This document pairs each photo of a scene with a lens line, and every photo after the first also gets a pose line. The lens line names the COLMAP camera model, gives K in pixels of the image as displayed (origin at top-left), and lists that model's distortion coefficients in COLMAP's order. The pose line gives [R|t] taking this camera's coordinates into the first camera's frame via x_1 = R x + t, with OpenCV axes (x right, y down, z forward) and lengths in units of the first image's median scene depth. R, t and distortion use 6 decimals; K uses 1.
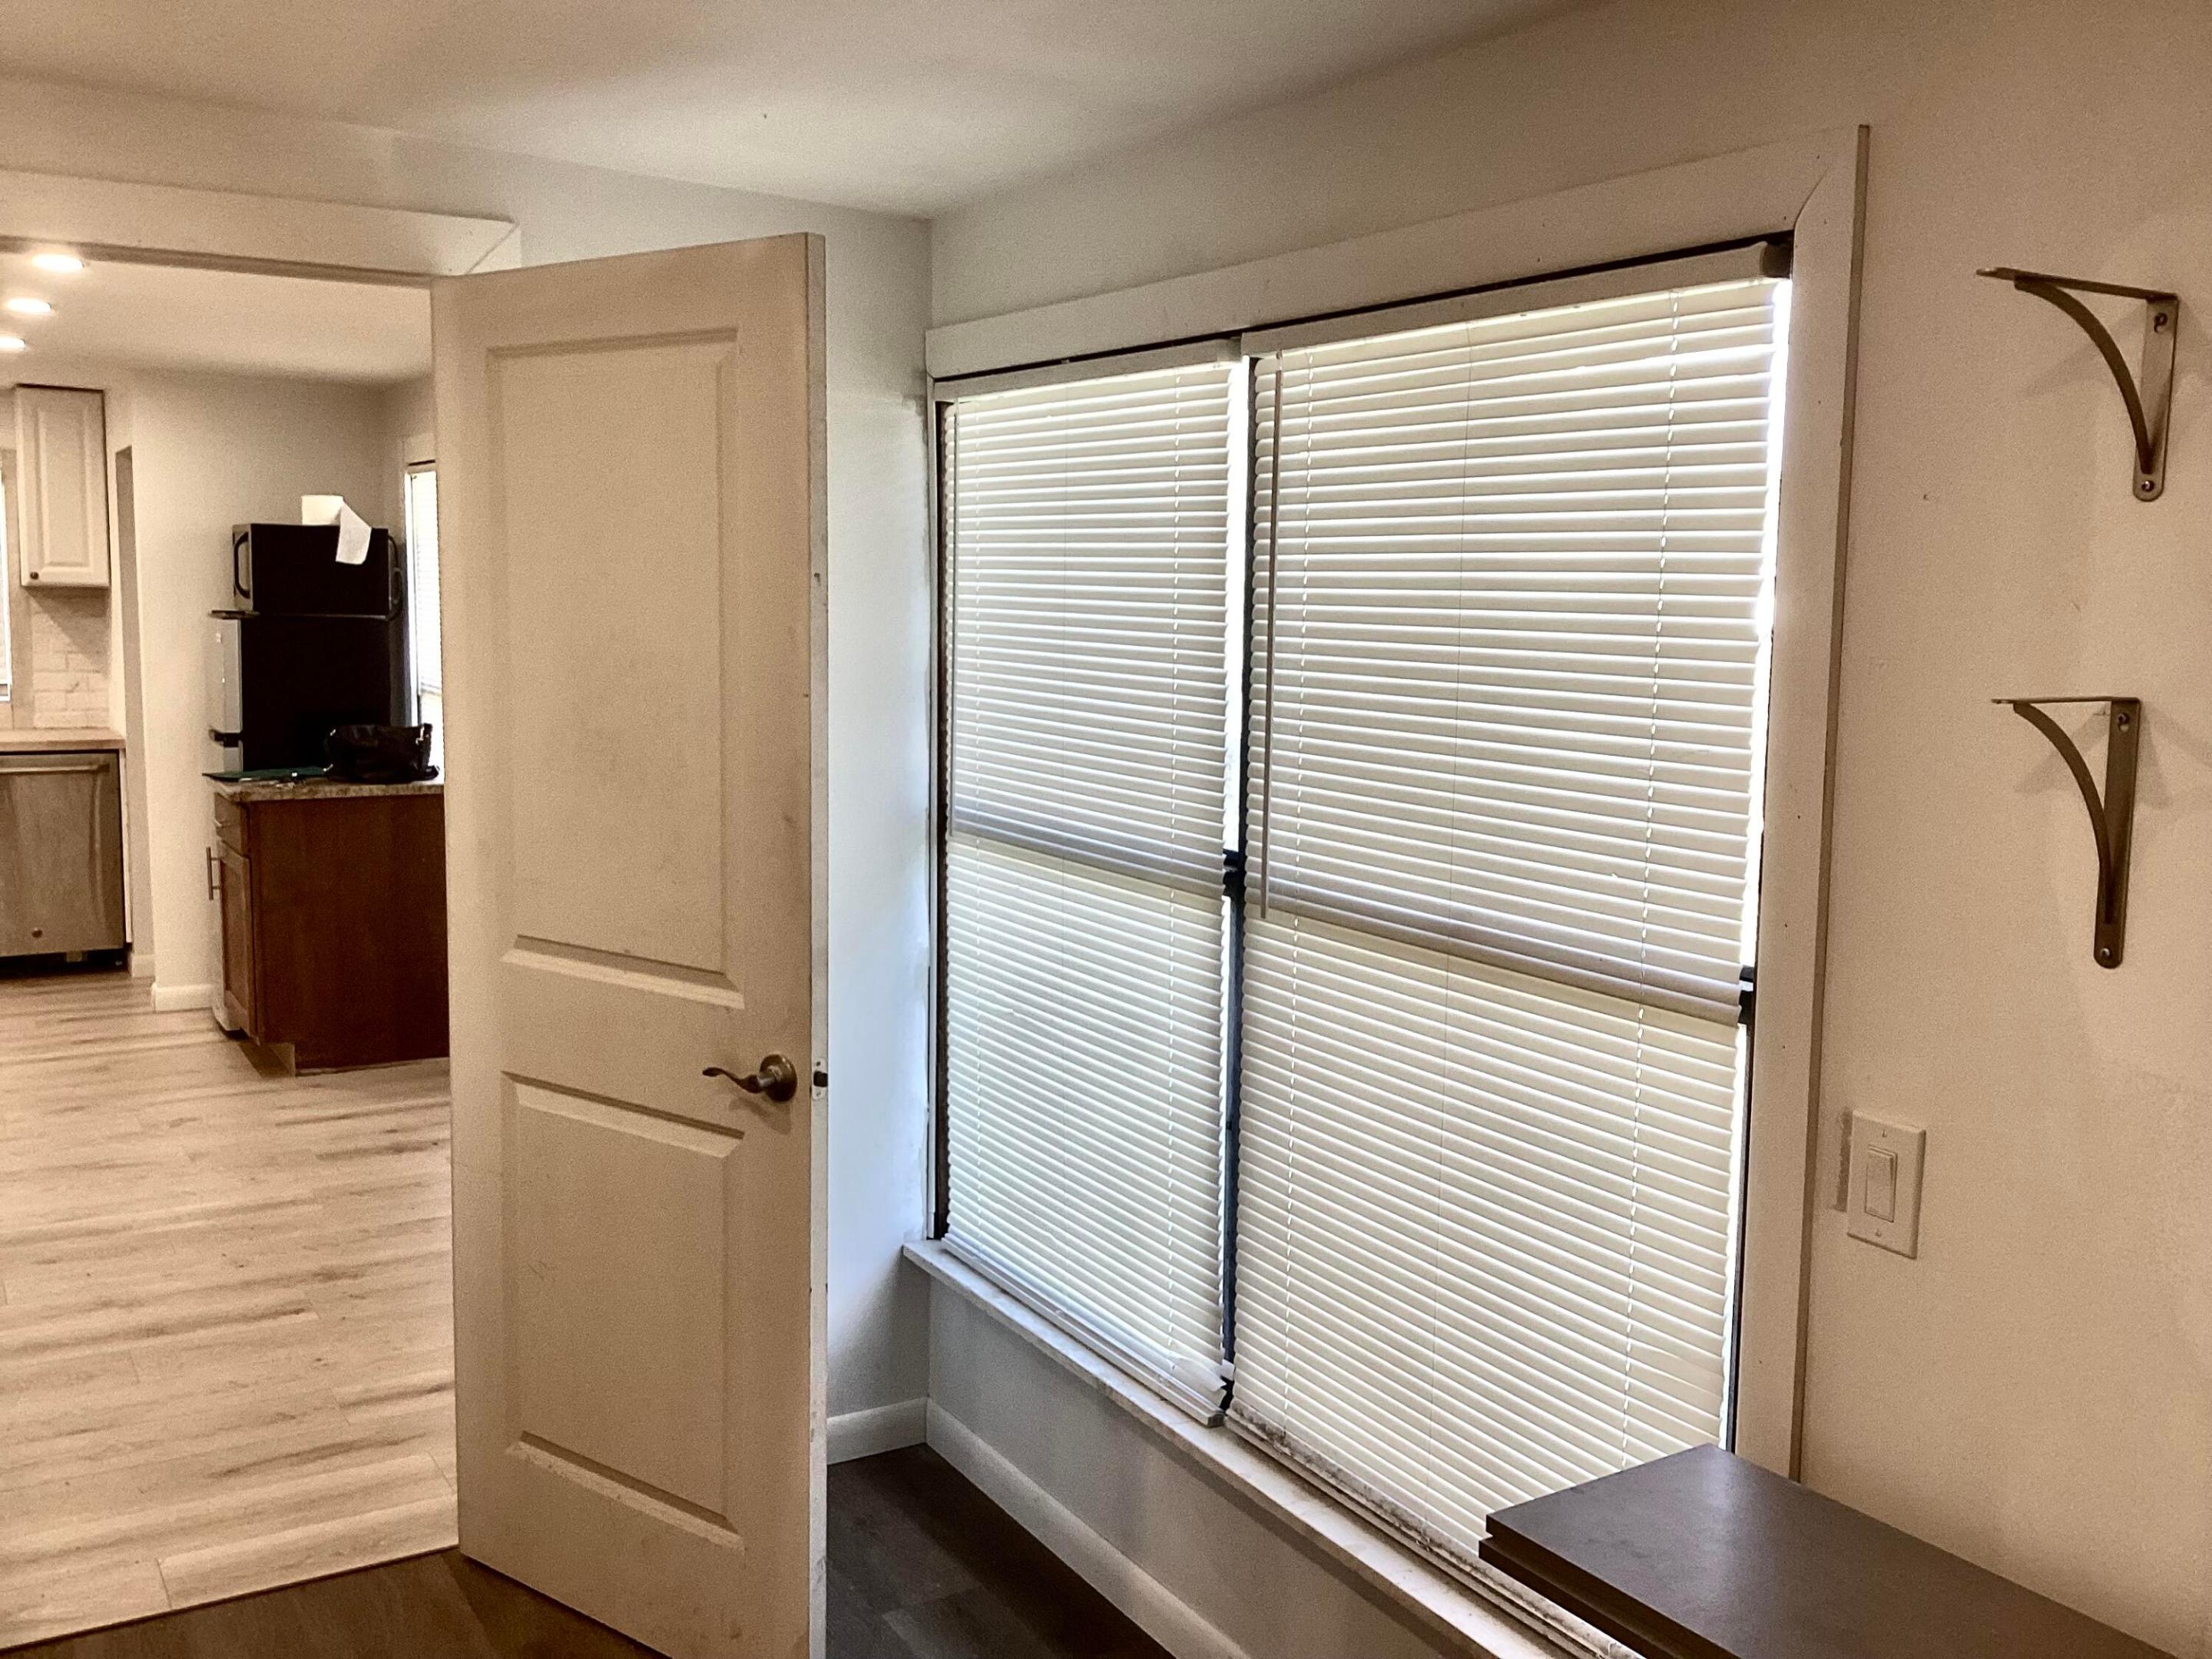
lens RADIAL K [[1989.3, 0, 1106.0], [0, 1989.3, 829.5], [0, 0, 1]] dist [0.103035, -0.153475]
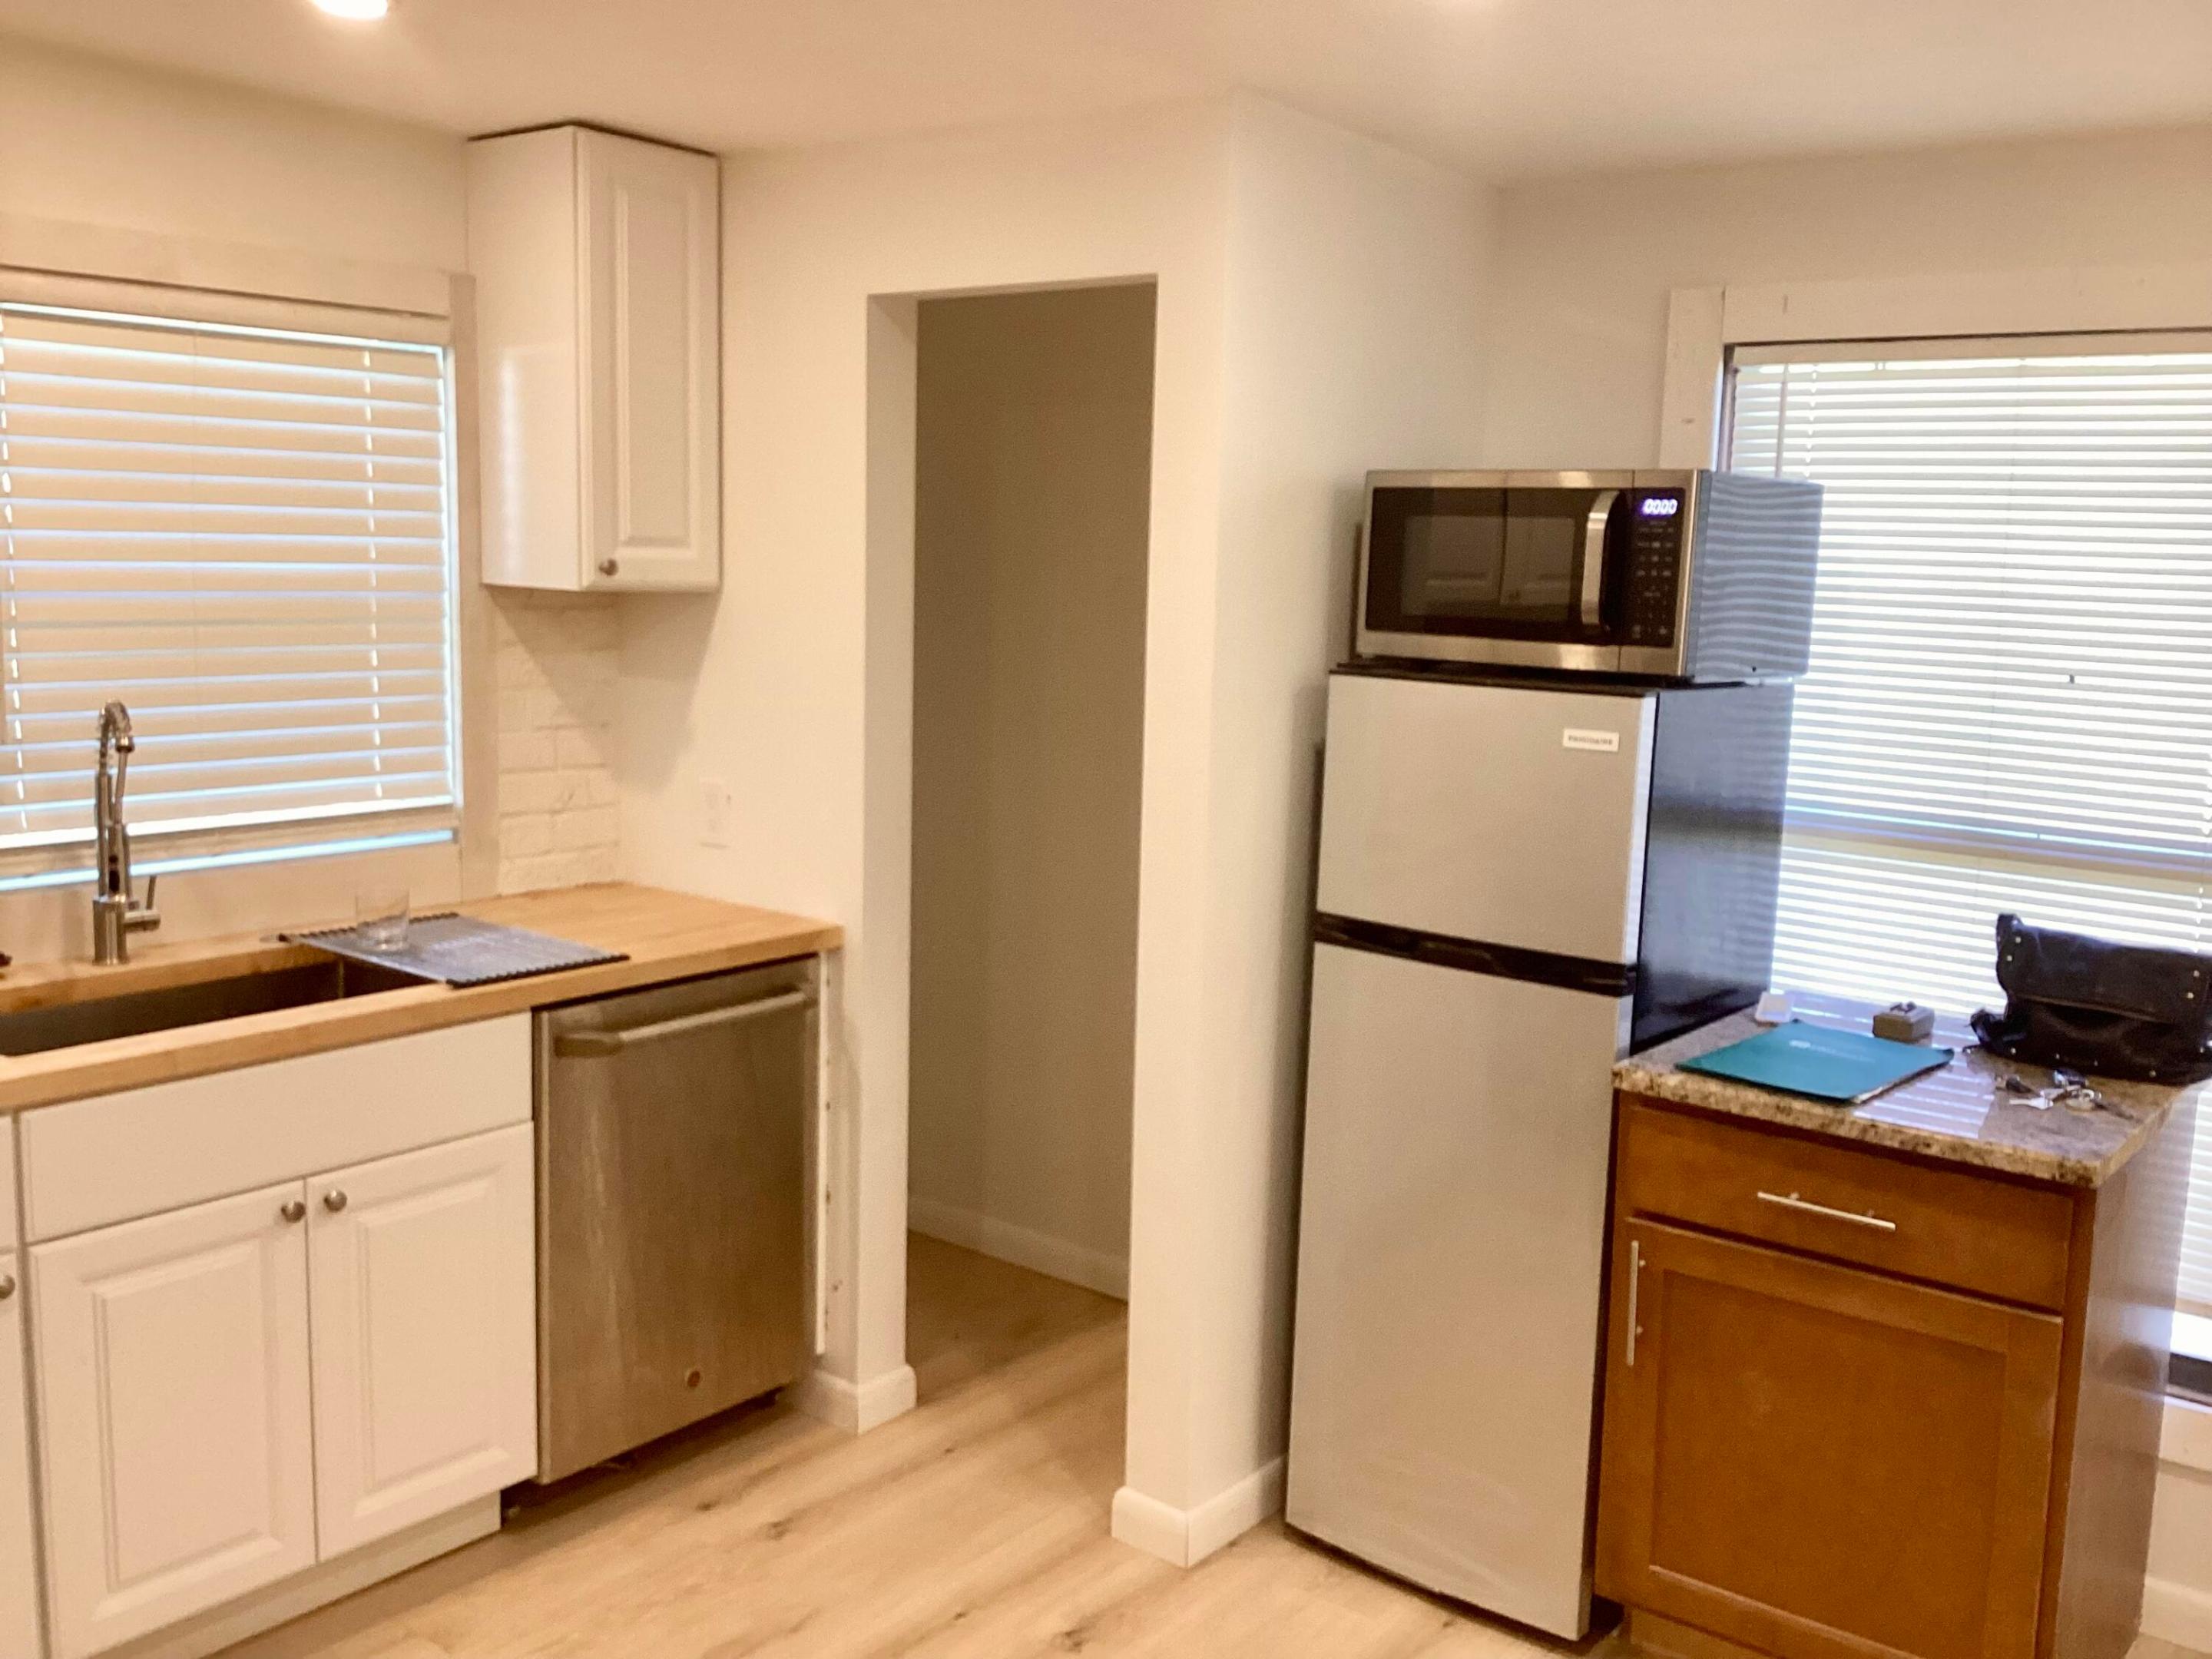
lens RADIAL K [[1989.3, 0, 1106.0], [0, 1989.3, 829.5], [0, 0, 1]] dist [0.103035, -0.153475]
pose [[0.938420, -0.044385, 0.342635, -0.559983], [0.030784, 0.998511, 0.045037, -0.081973], [-0.344124, -0.031716, 0.938389, 0.530981]]
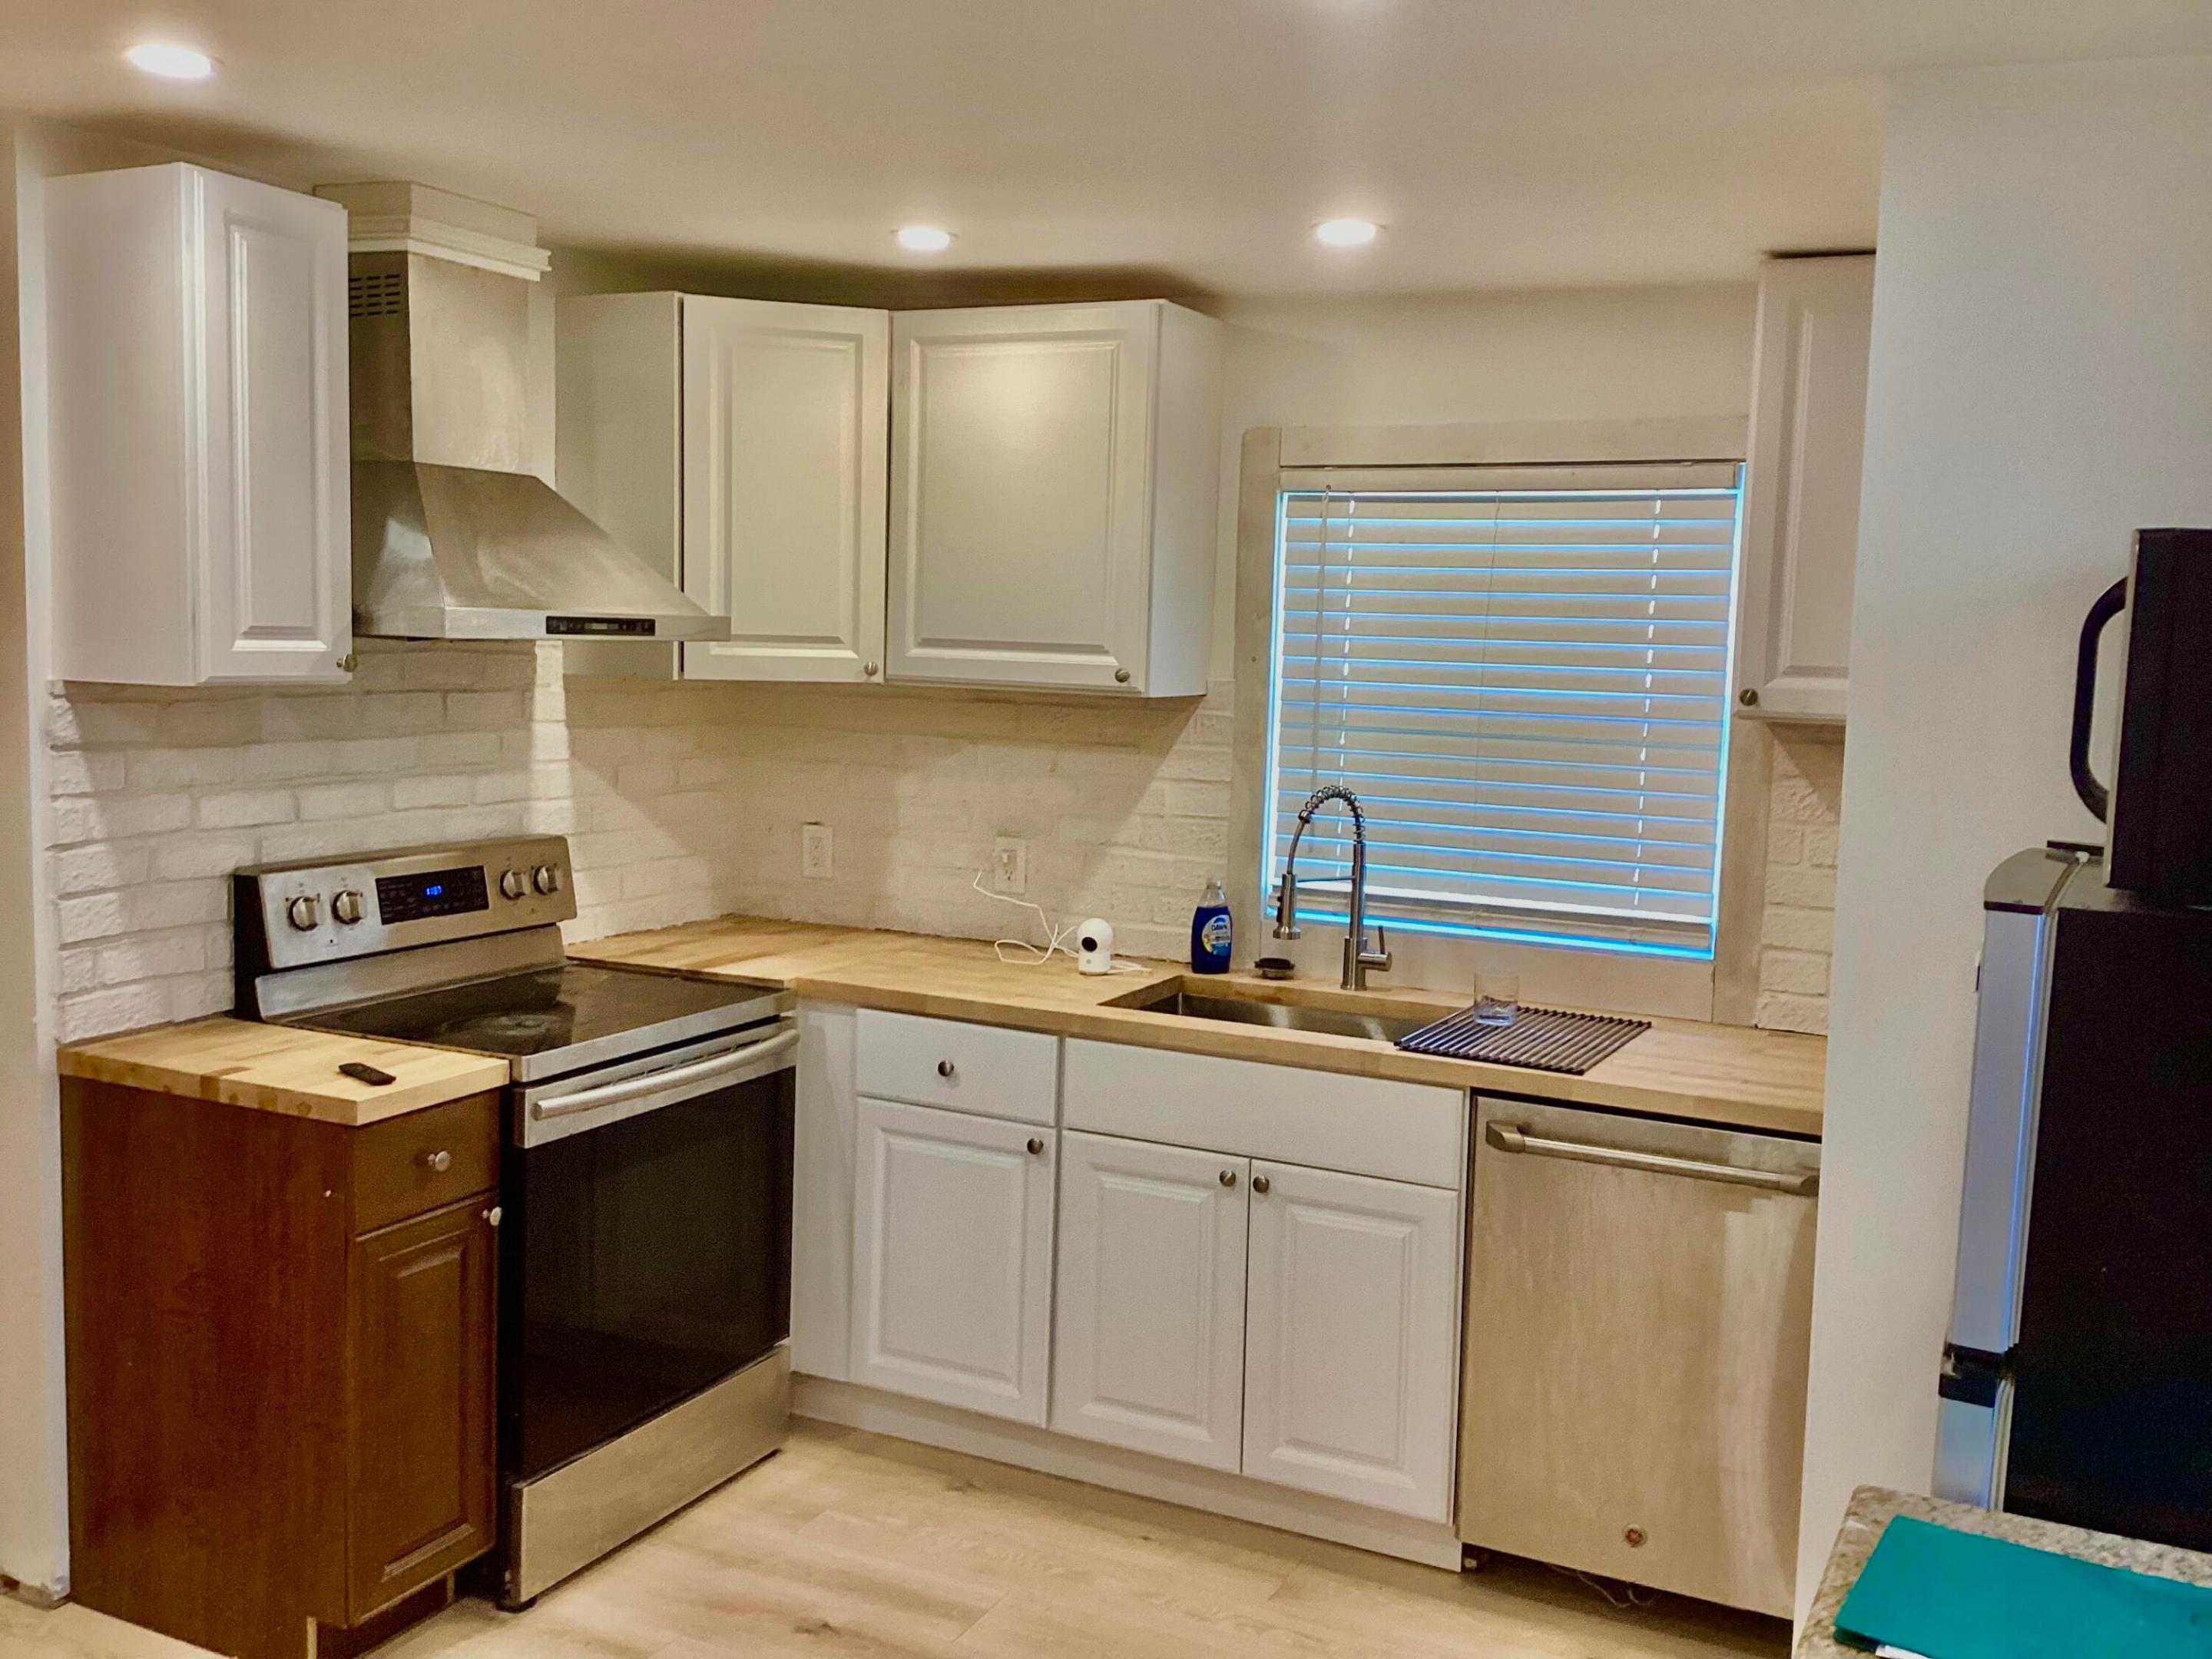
lens RADIAL K [[1989.3, 0, 1106.0], [0, 1989.3, 829.5], [0, 0, 1]] dist [0.103035, -0.153475]
pose [[0.546737, 0.078879, -0.833581, -0.236841], [-0.115353, 0.993156, 0.018320, -0.086299], [0.829320, 0.086140, 0.552094, 0.628750]]
